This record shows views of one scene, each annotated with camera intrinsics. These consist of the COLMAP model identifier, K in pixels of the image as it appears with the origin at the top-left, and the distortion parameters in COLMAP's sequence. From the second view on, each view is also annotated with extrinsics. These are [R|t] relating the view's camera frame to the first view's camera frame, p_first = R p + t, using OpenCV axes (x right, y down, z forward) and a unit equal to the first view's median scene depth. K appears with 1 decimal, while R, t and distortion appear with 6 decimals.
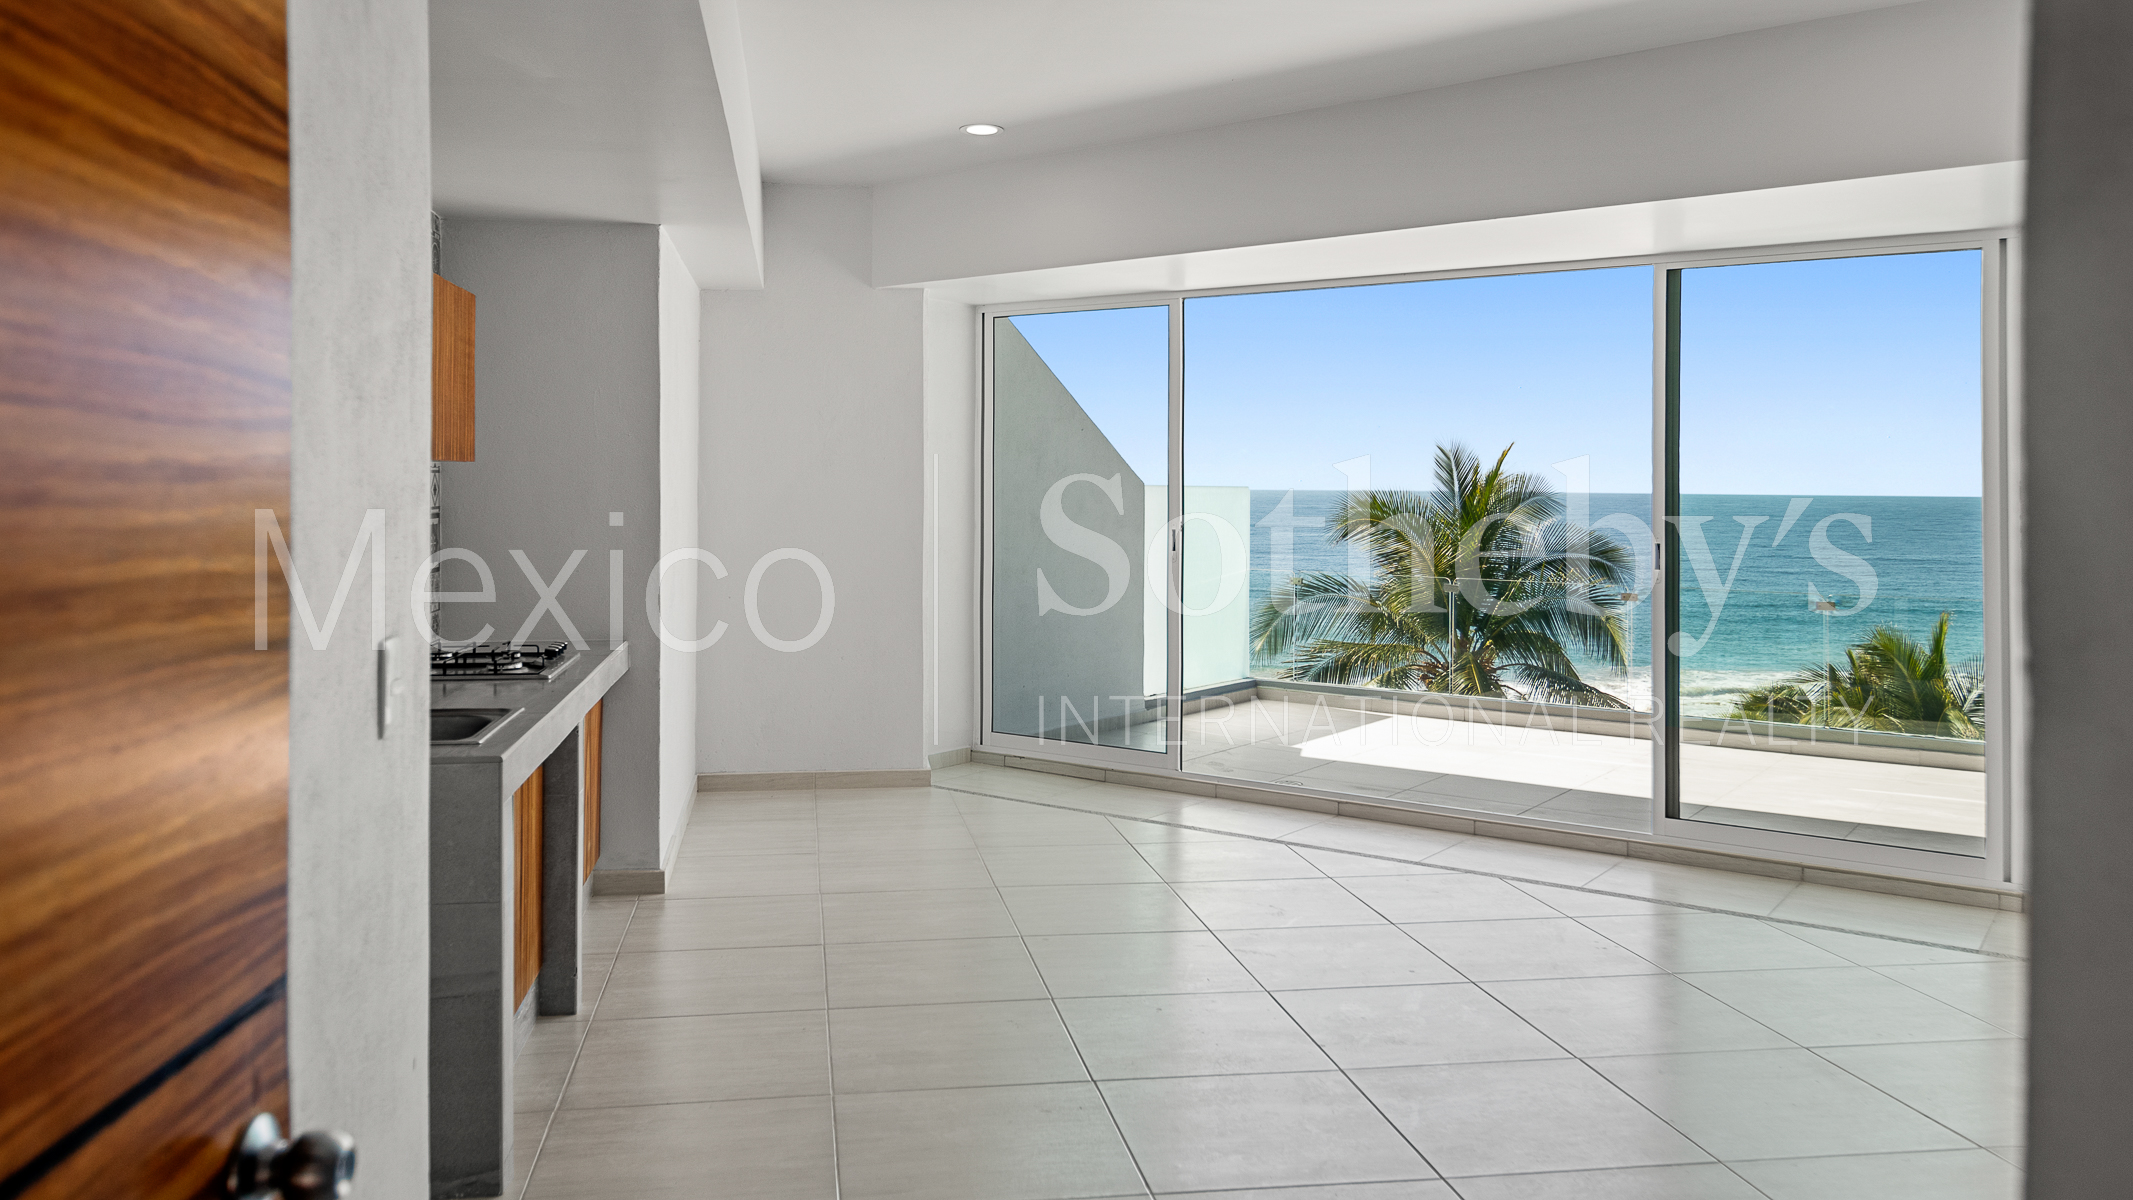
lens RADIAL K [[1587.4, 0, 1065.5], [0, 1587.4, 466.9], [0, 0, 1]] dist [-0.000486, -0.000761]
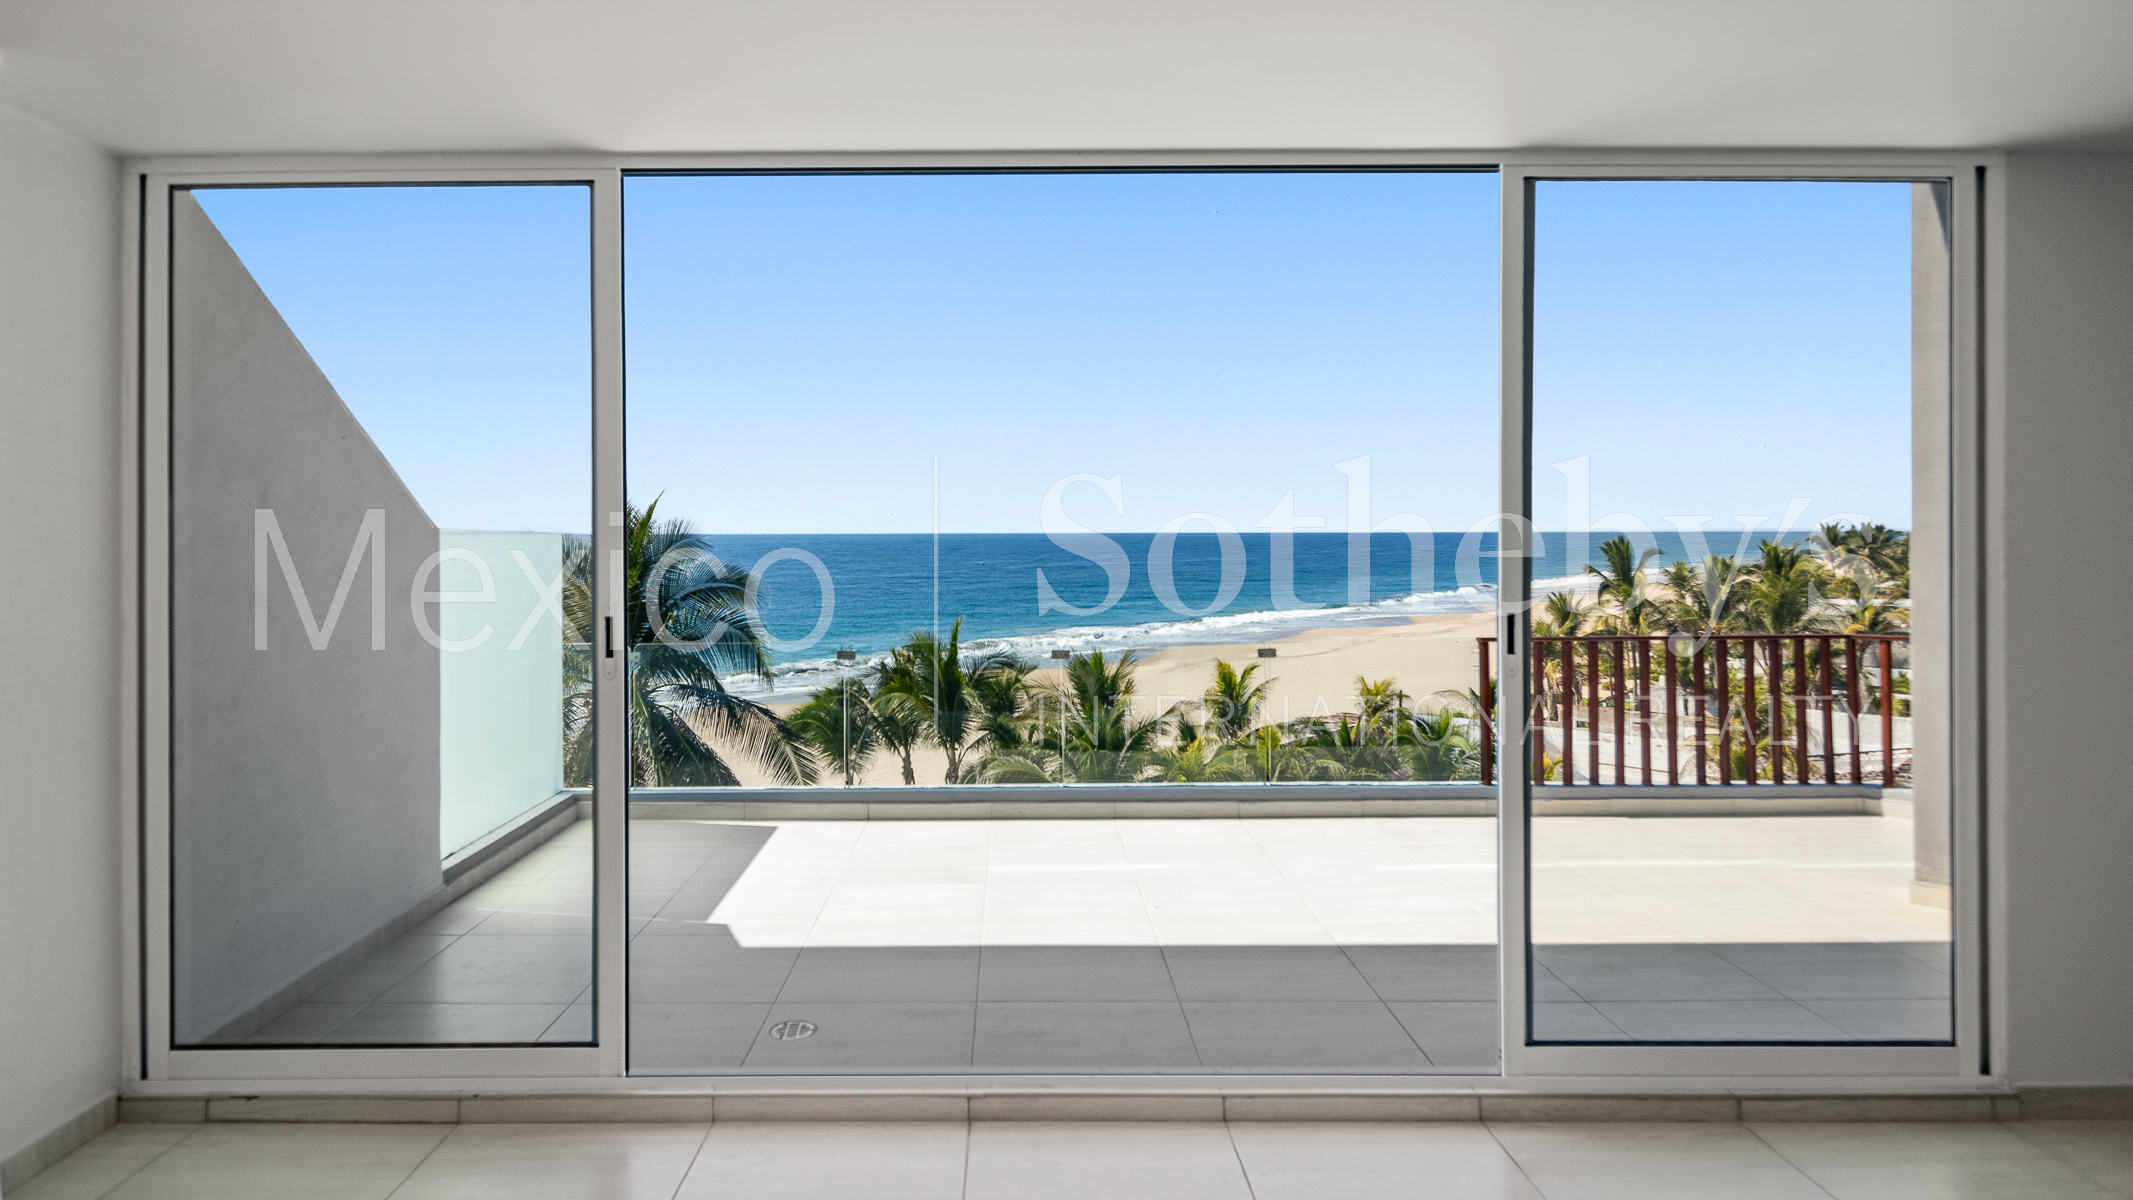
lens RADIAL K [[1271.0, 0, 1062.9], [0, 1271.0, 514.8], [0, 0, 1]] dist [0.016503, -0.000180]
pose [[0.820558, -0.008764, 0.571496, -0.045656], [0.008318, 0.999960, 0.003391, 0.005158], [-0.571503, 0.001971, 0.820598, 0.523379]]
